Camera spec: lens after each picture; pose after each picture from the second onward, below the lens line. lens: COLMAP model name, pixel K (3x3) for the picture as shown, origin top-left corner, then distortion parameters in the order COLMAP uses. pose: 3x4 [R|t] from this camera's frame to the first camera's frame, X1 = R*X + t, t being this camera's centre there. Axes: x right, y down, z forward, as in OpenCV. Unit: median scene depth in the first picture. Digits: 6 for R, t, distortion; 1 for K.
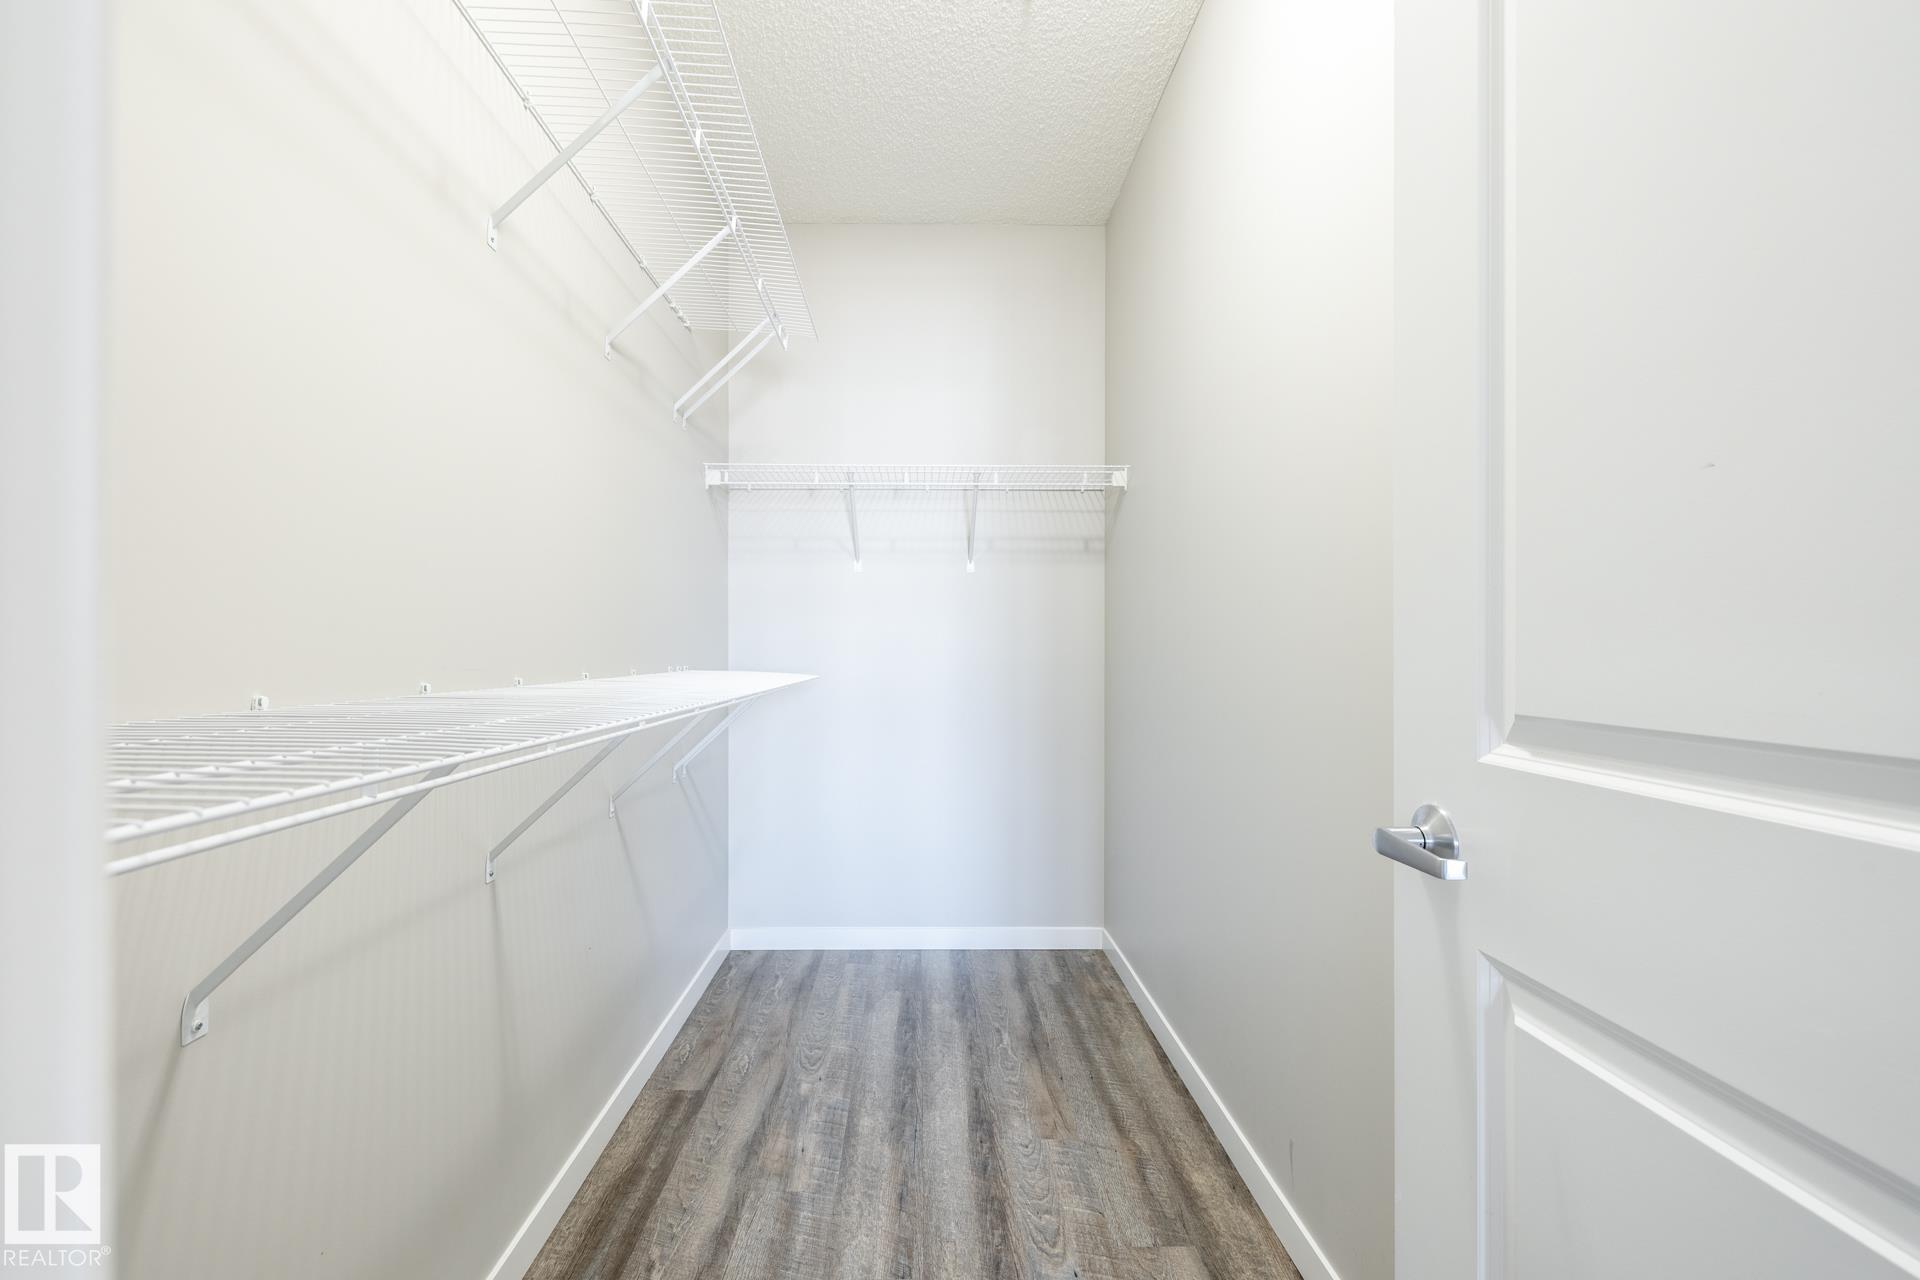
lens RADIAL K [[816.1, 0, 954.0], [0, 816.1, 644.3], [0, 0, 1]] dist [-0.004144, 0.000916]
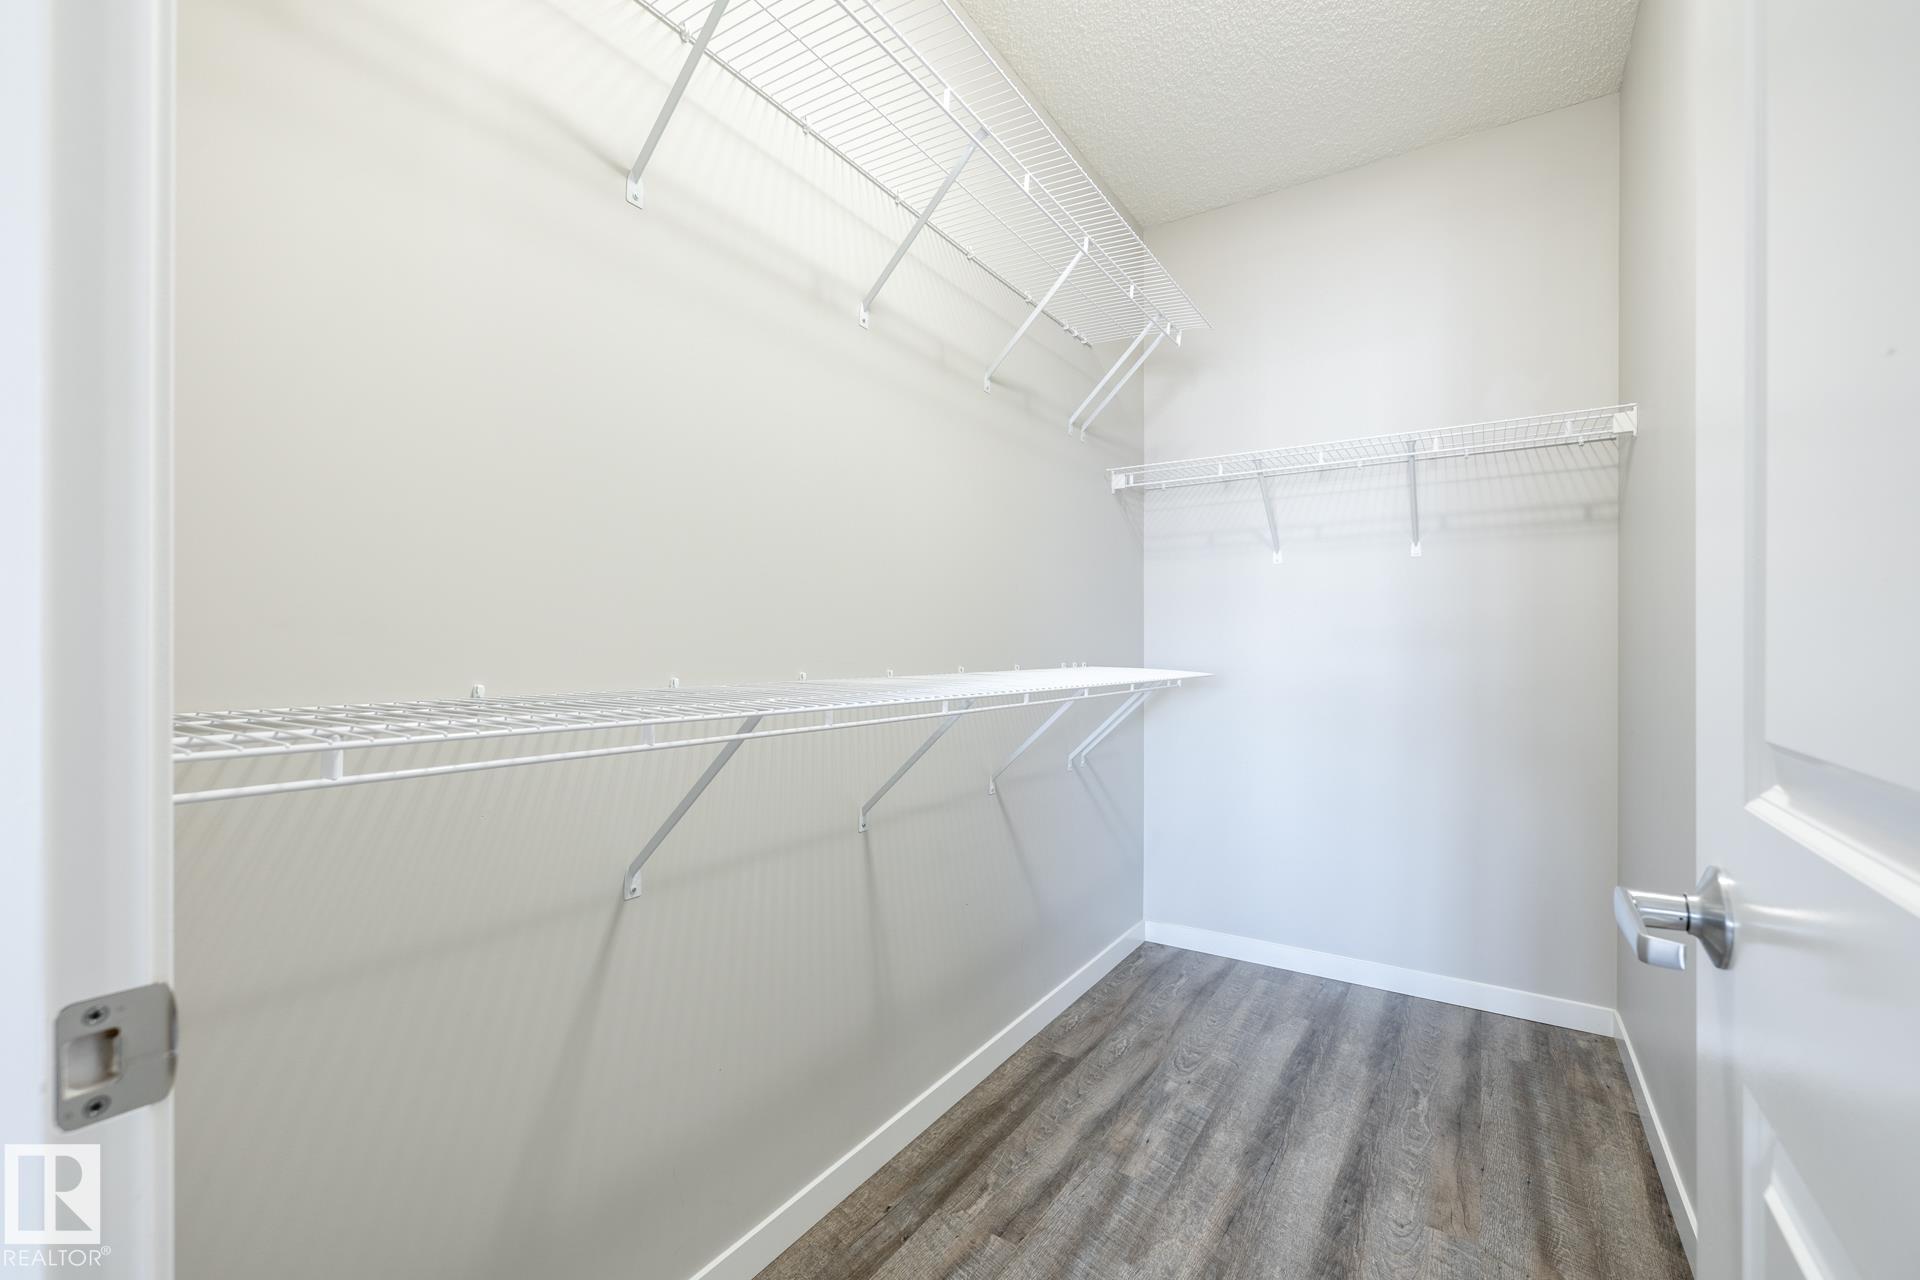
lens RADIAL K [[816.1, 0, 936.1], [0, 816.1, 643.1], [0, 0, 1]] dist [-0.004144, 0.000916]
pose [[0.823882, -0.003305, -0.566752, 0.125025], [0.004091, 0.999992, 0.000115, 0.000557], [0.566747, -0.002413, 0.823889, 0.013226]]
